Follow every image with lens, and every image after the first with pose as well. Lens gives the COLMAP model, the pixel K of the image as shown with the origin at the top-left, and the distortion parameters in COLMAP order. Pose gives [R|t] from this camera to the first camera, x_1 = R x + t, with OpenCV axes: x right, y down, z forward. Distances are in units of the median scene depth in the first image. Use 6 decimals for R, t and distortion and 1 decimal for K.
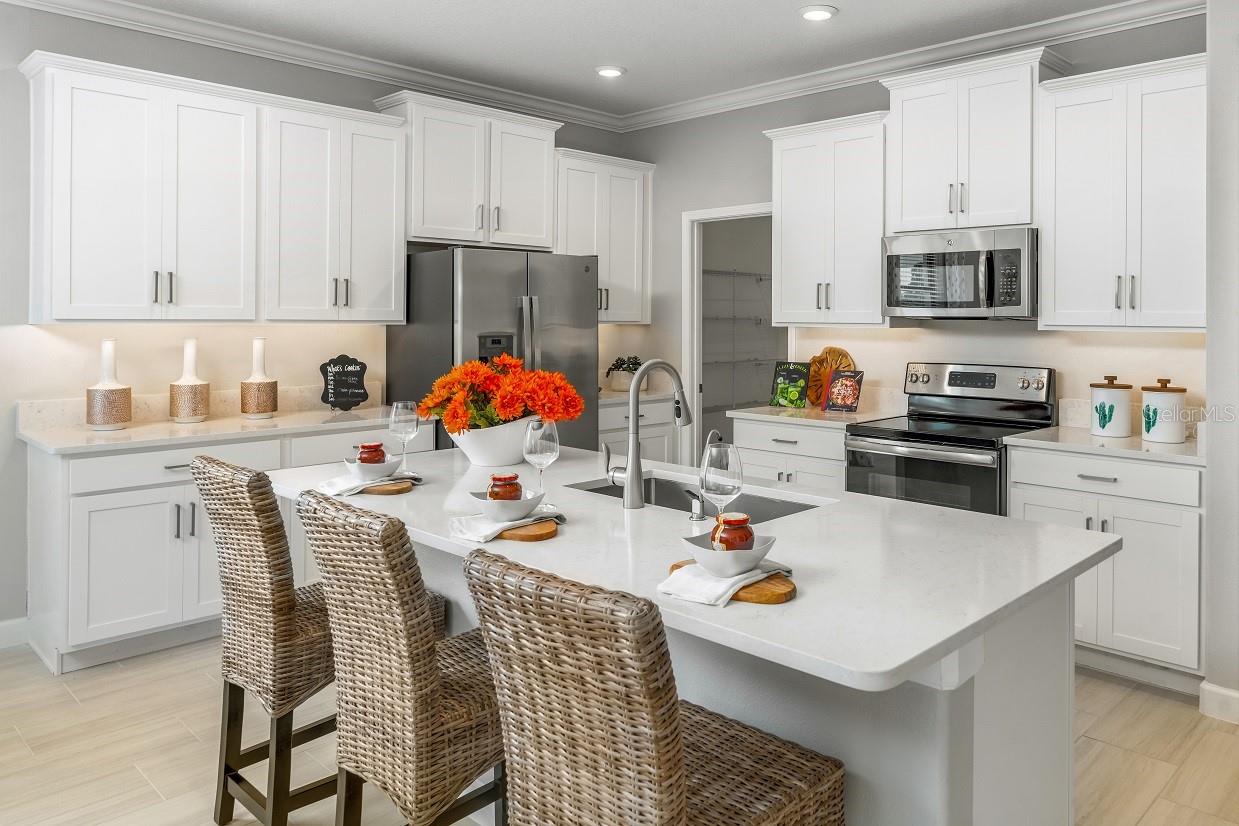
lens RADIAL K [[783.9, 0, 621.3], [0, 783.9, 337.3], [0, 0, 1]] dist [-0.000041, -0.001498]
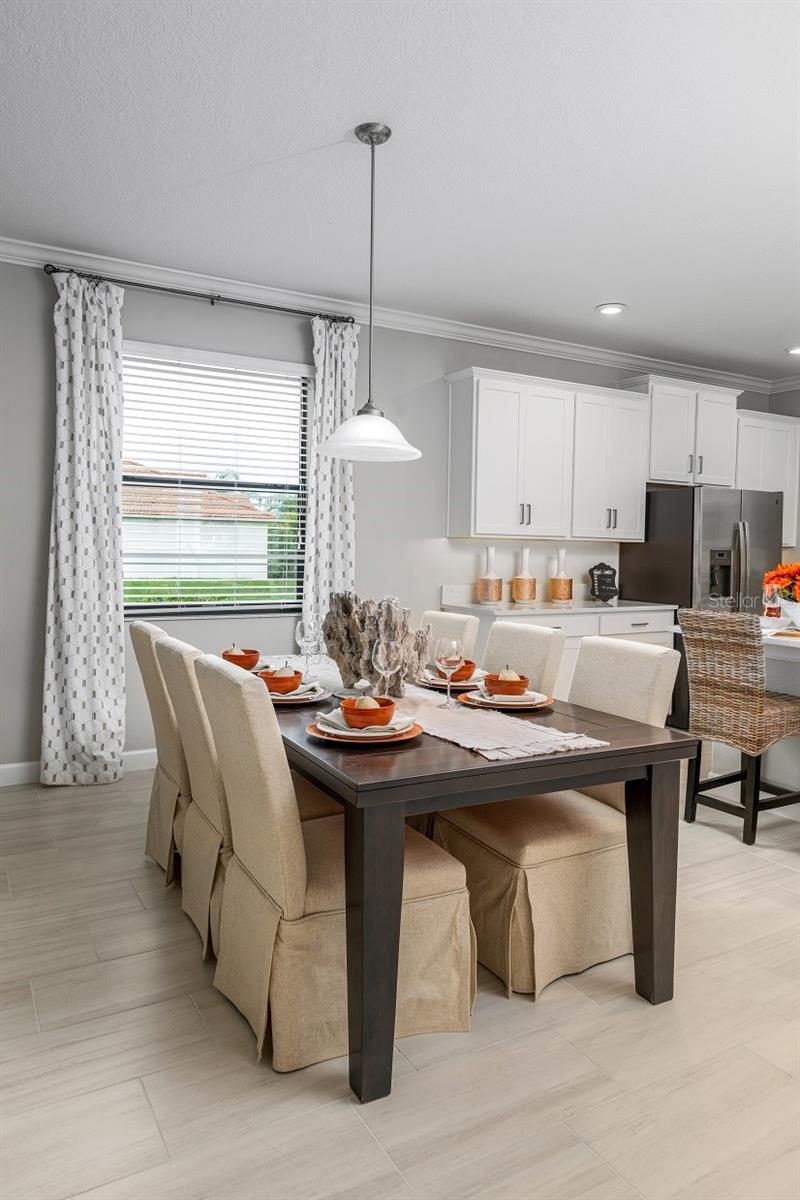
lens RADIAL K [[768.3, 0, 397.5], [0, 768.3, 587.5], [0, 0, 1]] dist [-0.009626, -0.000448]
pose [[0.975067, 0.025514, -0.220440, -0.406833], [-0.019524, 0.999380, 0.029307, 0.033802], [0.221051, -0.024272, 0.974960, -0.443836]]
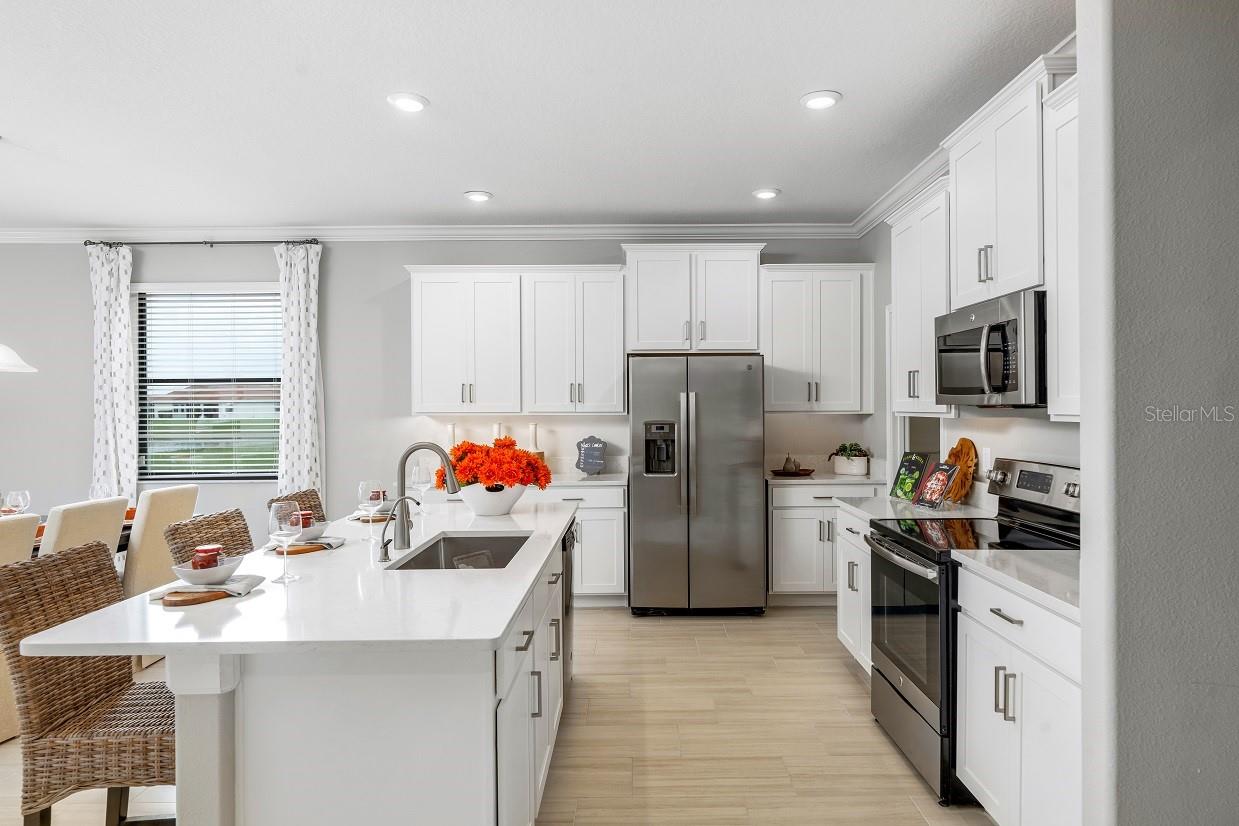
lens RADIAL K [[661.4, 0, 759.9], [0, 661.4, 418.2], [0, 0, 1]] dist [-0.003885, -0.002859]
pose [[0.756863, 0.001973, -0.653571, 0.662575], [-0.006678, 0.999967, -0.004714, -0.006236], [0.653540, 0.007933, 0.756851, 0.284877]]
